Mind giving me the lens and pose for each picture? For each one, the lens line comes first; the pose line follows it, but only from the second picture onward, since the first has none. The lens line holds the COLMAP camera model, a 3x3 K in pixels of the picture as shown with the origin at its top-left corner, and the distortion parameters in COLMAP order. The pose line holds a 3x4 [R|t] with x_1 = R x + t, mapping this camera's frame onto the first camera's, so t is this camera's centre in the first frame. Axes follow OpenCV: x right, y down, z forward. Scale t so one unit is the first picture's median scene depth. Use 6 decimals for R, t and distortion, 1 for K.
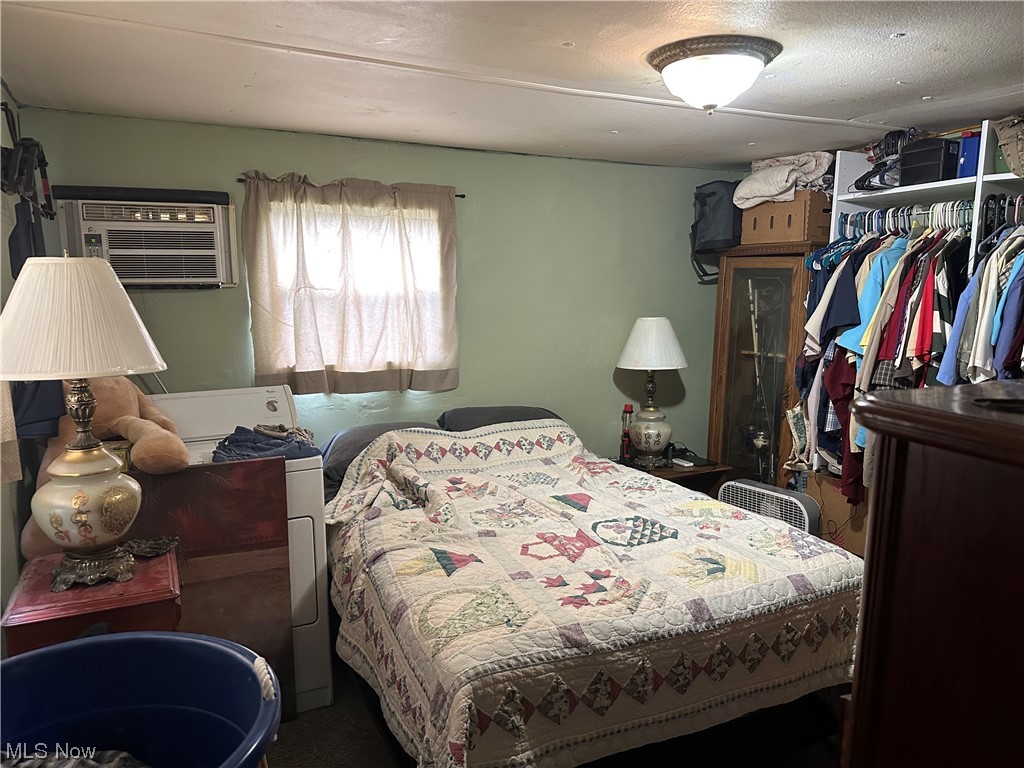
lens RADIAL K [[725.6, 0, 518.1], [0, 725.6, 382.0], [0, 0, 1]] dist [0.100719, -0.151211]
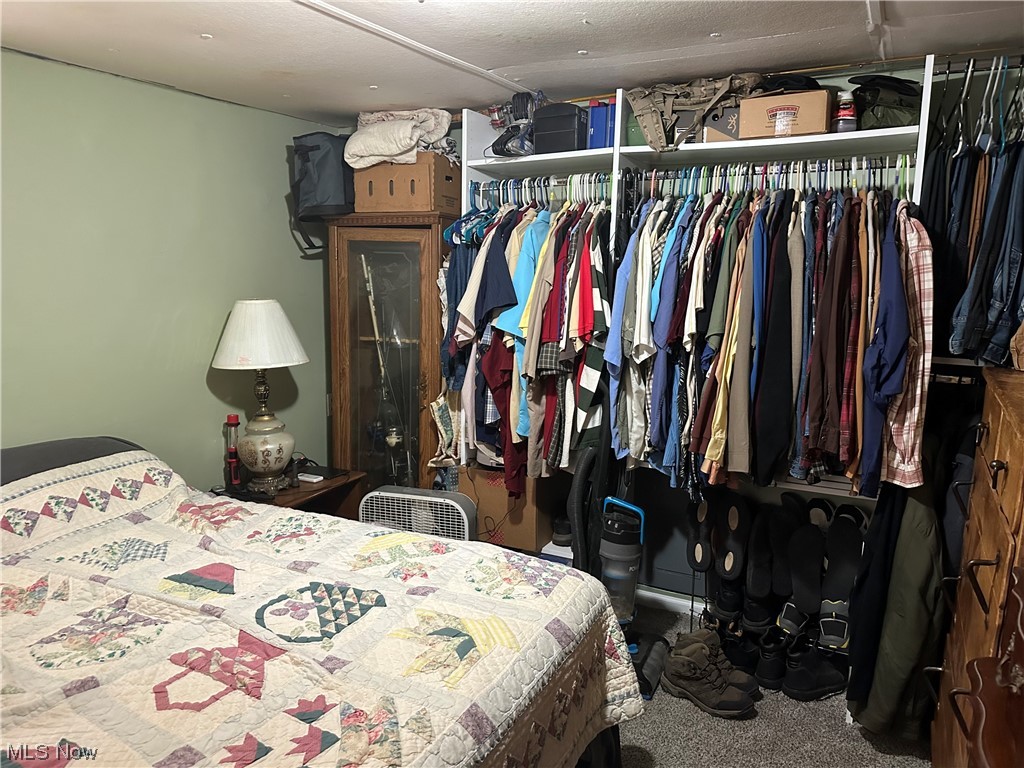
lens RADIAL K [[725.6, 0, 518.1], [0, 725.6, 382.0], [0, 0, 1]] dist [0.100719, -0.151211]
pose [[0.813381, -0.093869, 0.574108, -0.058846], [0.076635, 0.995585, 0.054208, -0.030134], [-0.576662, -0.000095, 0.816983, 0.256331]]
